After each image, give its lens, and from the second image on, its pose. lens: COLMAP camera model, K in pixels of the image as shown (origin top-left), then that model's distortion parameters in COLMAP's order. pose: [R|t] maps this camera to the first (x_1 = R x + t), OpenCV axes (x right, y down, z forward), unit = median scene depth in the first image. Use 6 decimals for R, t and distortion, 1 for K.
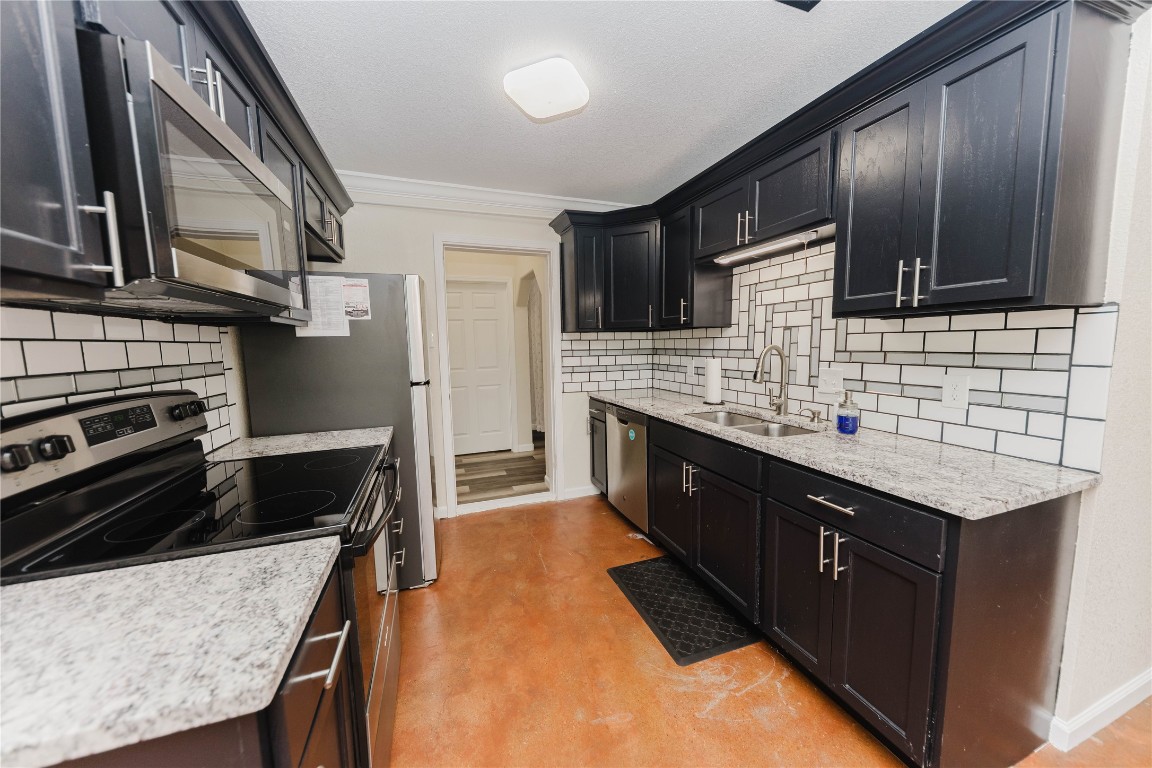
lens RADIAL K [[396.2, 0, 578.4], [0, 396.2, 384.8], [0, 0, 1]] dist [0.004727, -0.002477]
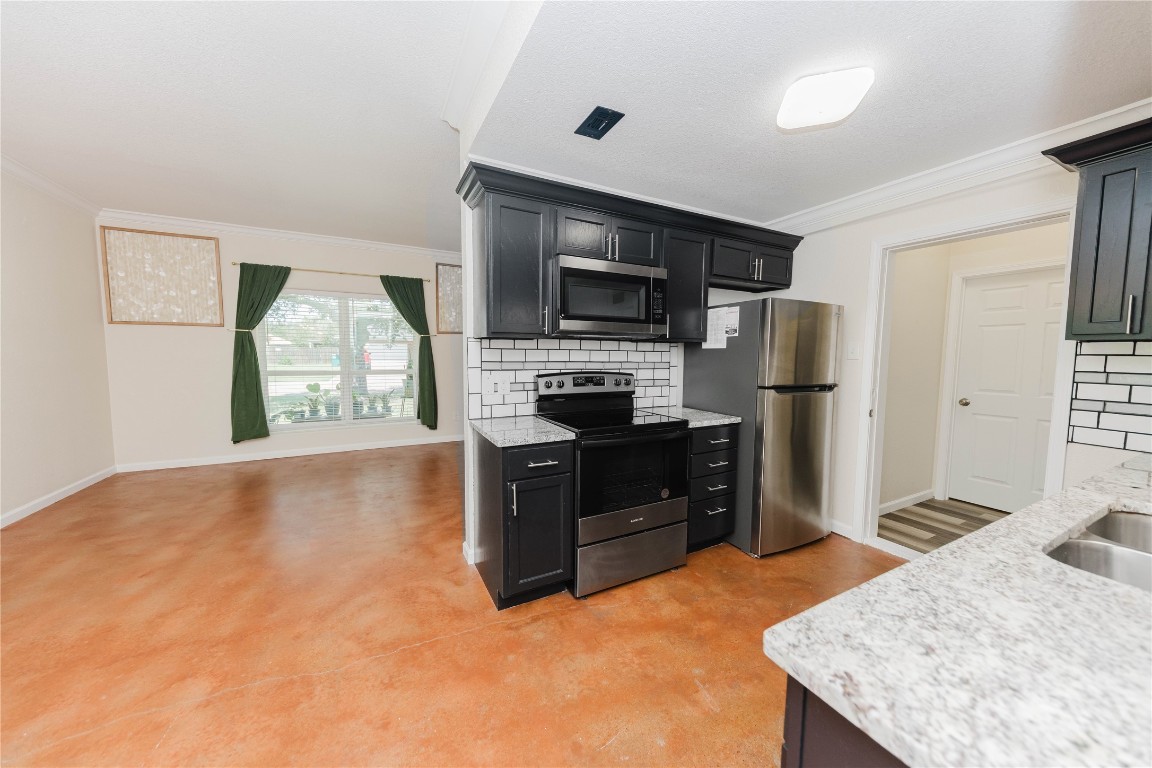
lens RADIAL K [[396.2, 0, 573.9], [0, 396.2, 385.9], [0, 0, 1]] dist [0.004727, -0.002477]
pose [[0.120167, 0.098725, -0.987833, 0.829998], [-0.117776, 0.989434, 0.084558, -0.048583], [0.985743, 0.106182, 0.130525, 0.315271]]
